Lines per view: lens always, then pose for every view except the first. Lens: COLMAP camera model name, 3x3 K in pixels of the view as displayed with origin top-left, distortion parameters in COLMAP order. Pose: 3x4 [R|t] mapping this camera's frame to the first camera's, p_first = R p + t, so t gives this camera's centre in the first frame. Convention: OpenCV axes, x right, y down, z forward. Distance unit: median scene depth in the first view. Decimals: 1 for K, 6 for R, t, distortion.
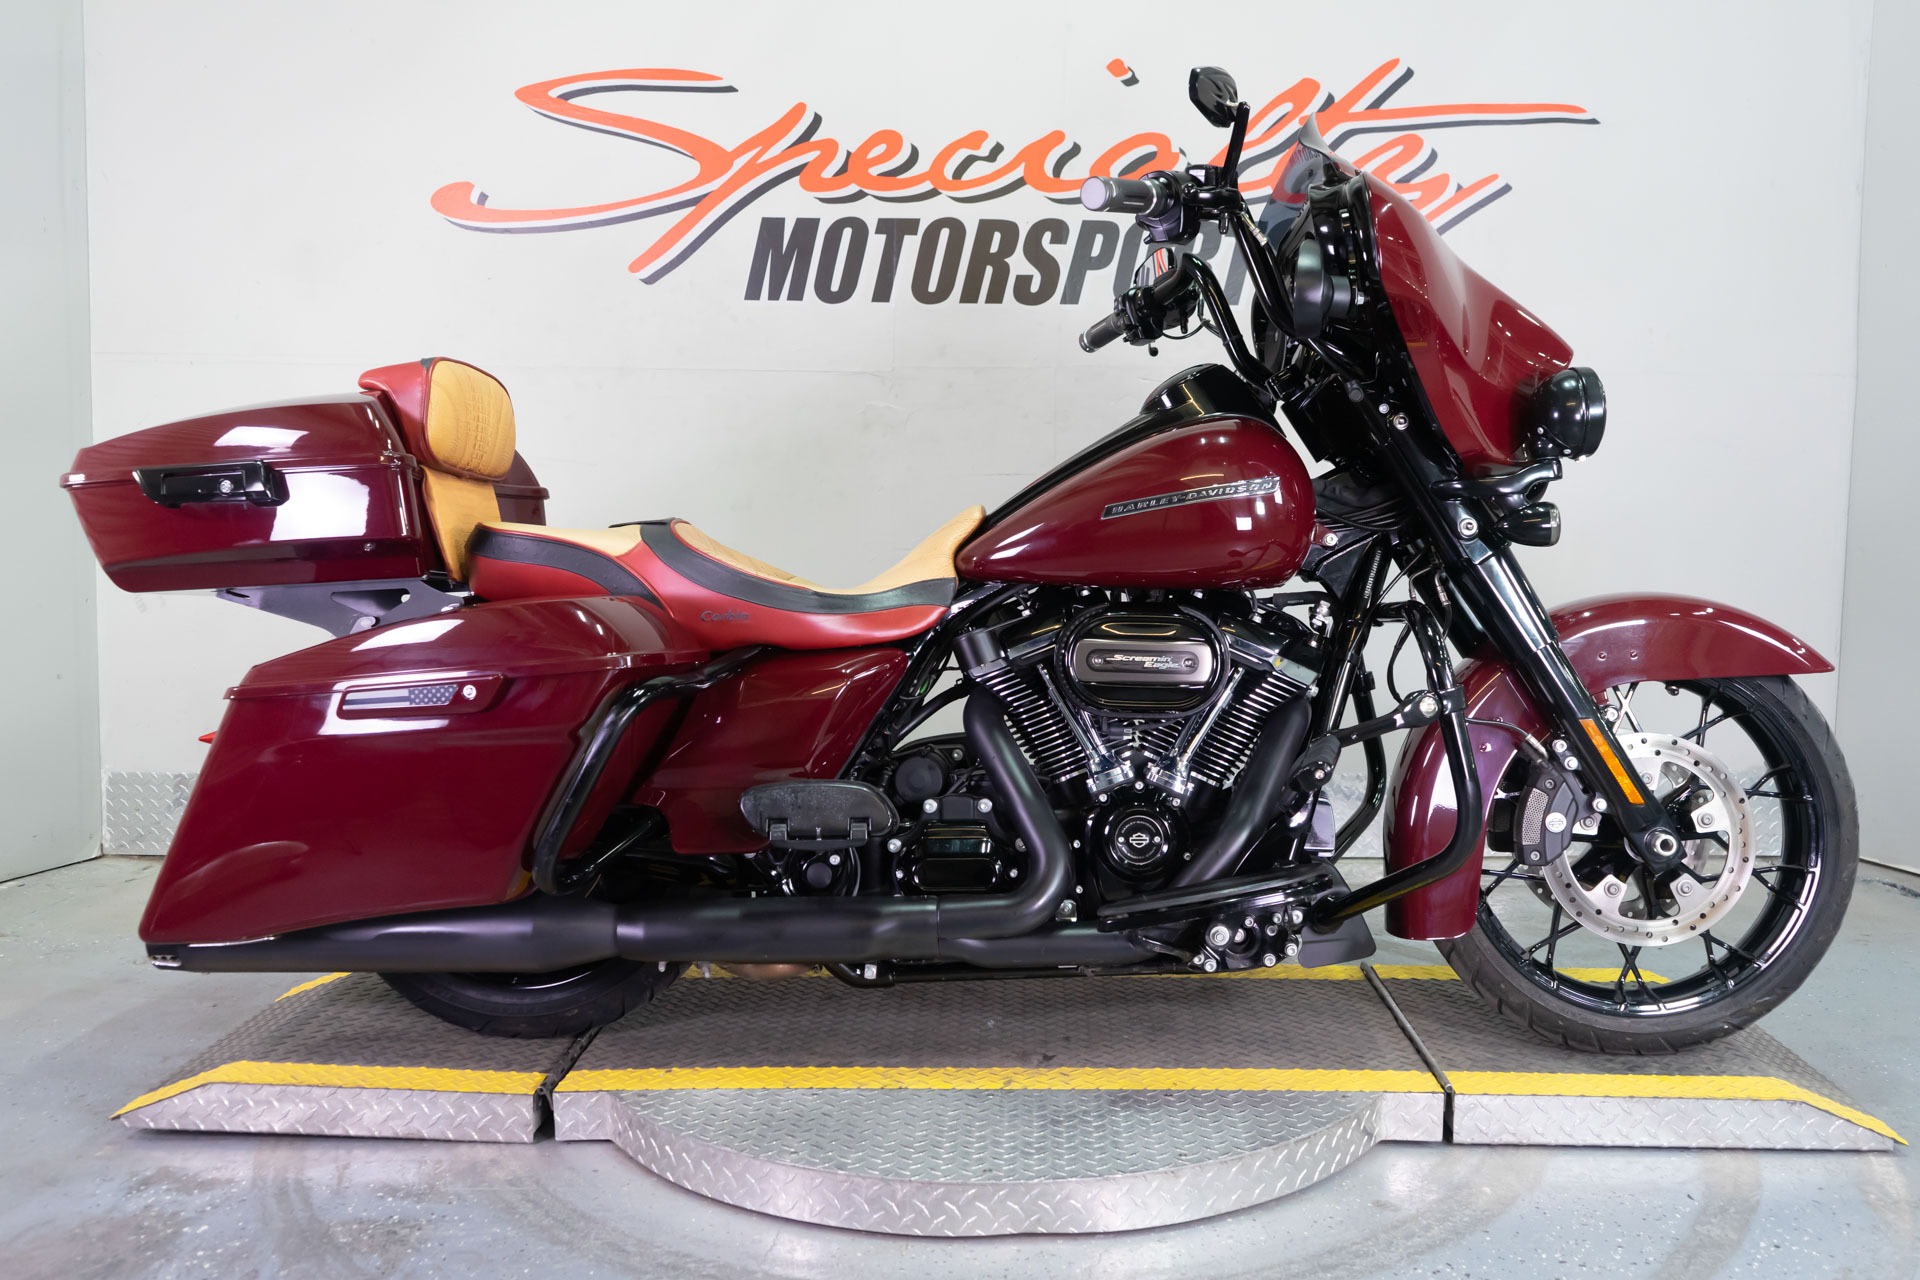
lens RADIAL K [[1725.4, 0, 960.0], [0, 1725.4, 640.0], [0, 0, 1]] dist [0.004438, -0.005233]
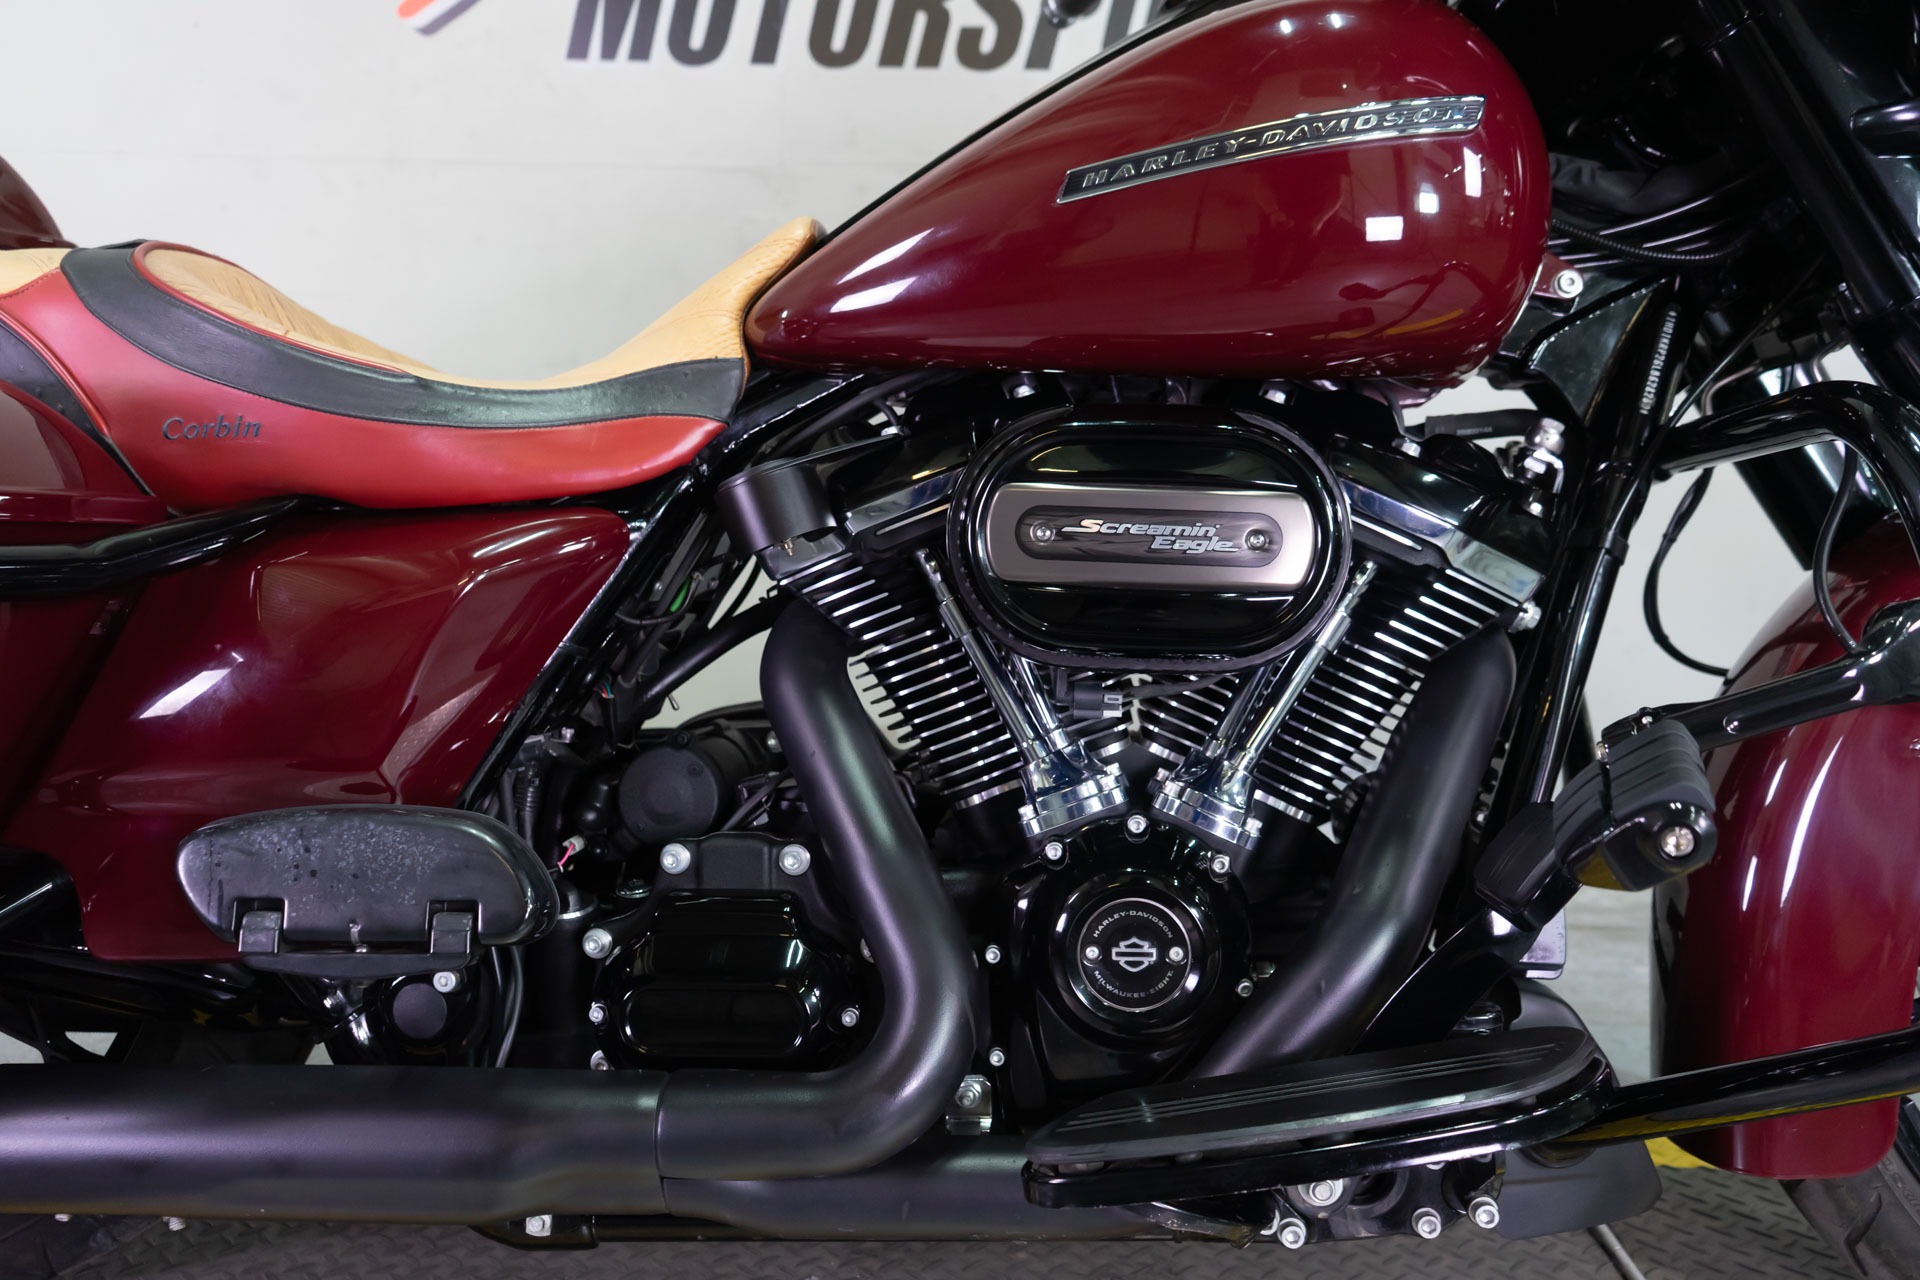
lens RADIAL K [[1648.6, 0, 960.6], [0, 1648.6, 635.0], [0, 0, 1]] dist [-0.007536, 0.006186]
pose [[0.999821, 0.013458, -0.013314, 0.063171], [-0.013213, 0.999744, 0.018355, 0.028813], [0.013558, -0.018176, 0.999743, 0.573855]]
